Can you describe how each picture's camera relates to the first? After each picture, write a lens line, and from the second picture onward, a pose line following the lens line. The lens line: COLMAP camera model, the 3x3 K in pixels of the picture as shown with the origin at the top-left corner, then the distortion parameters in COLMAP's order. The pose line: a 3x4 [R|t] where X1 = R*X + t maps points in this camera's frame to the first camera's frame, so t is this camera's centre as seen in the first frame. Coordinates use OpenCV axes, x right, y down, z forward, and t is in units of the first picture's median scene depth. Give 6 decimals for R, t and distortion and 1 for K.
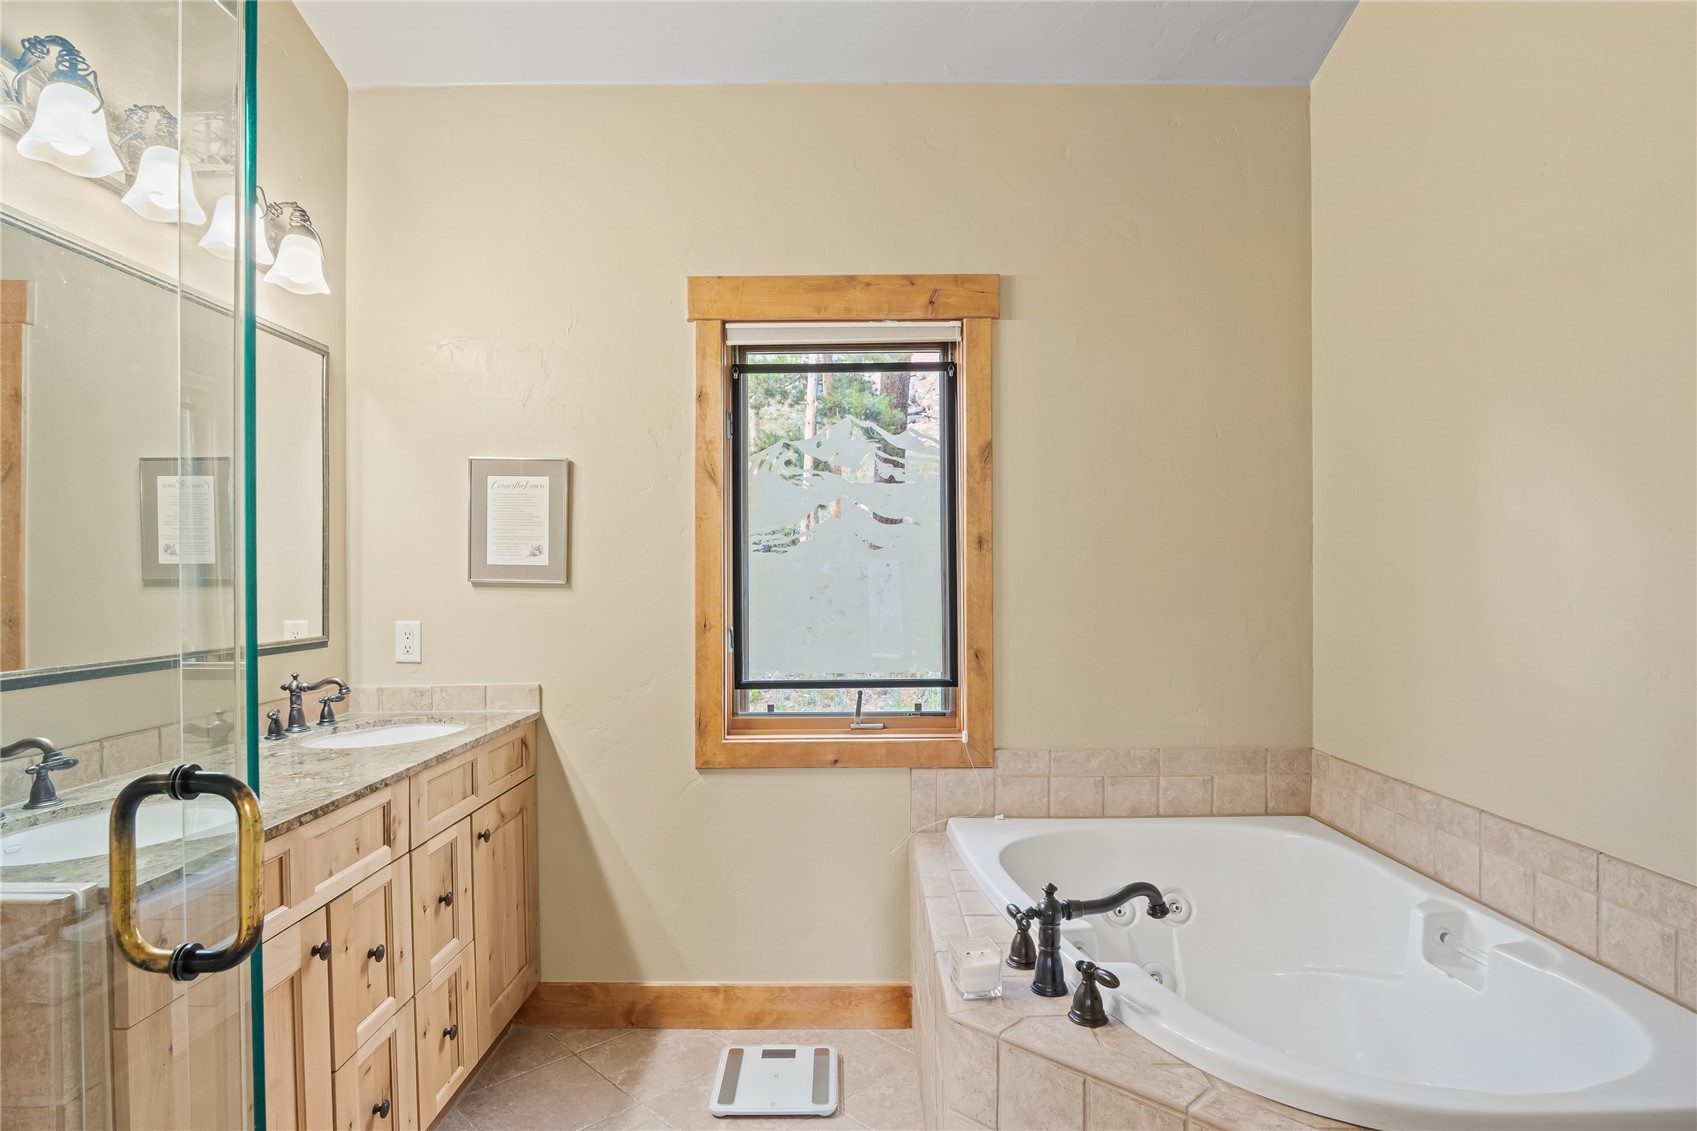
lens RADIAL K [[921.1, 0, 848.5], [0, 921.1, 577.0], [0, 0, 1]] dist [-0.009457, -0.000295]
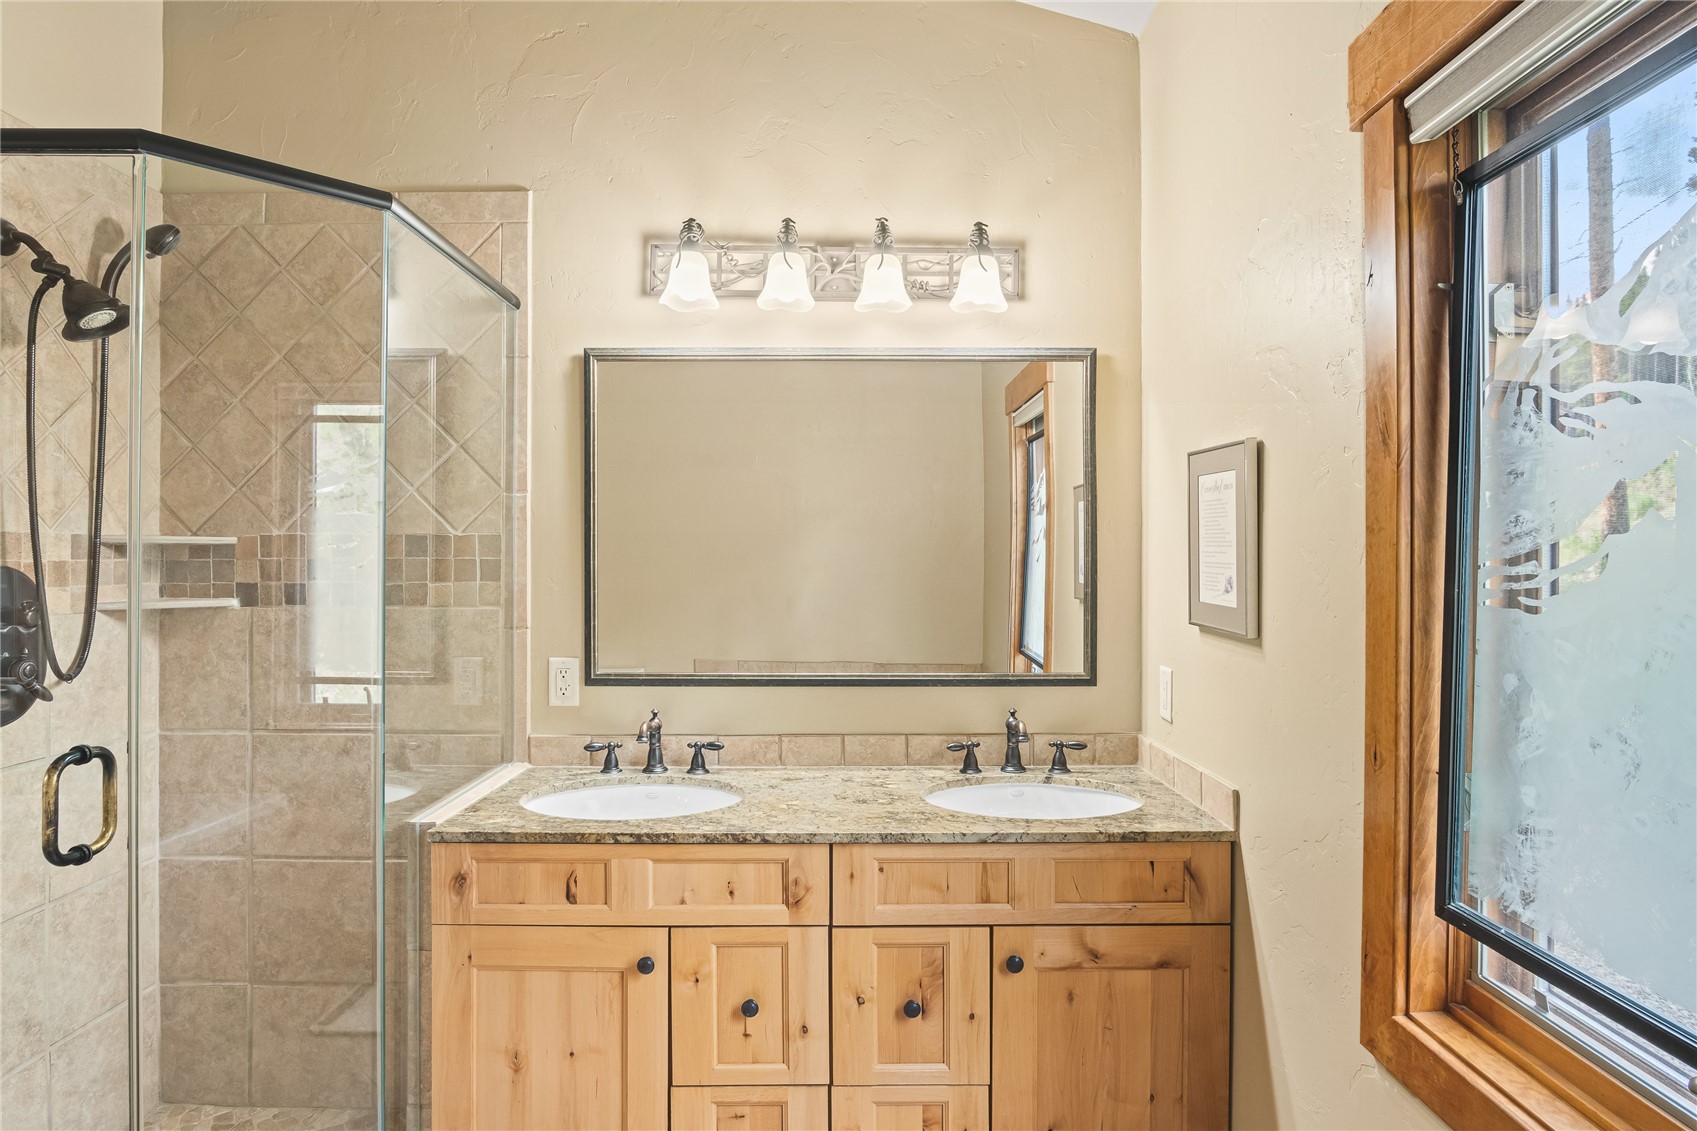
lens RADIAL K [[921.1, 0, 850.5], [0, 921.1, 552.5], [0, 0, 1]] dist [-0.009457, -0.000295]
pose [[0.018841, 0.000774, -0.999822, 0.385490], [-0.000611, 1.000000, 0.000763, -0.064313], [0.999822, 0.000597, 0.018841, 0.886860]]
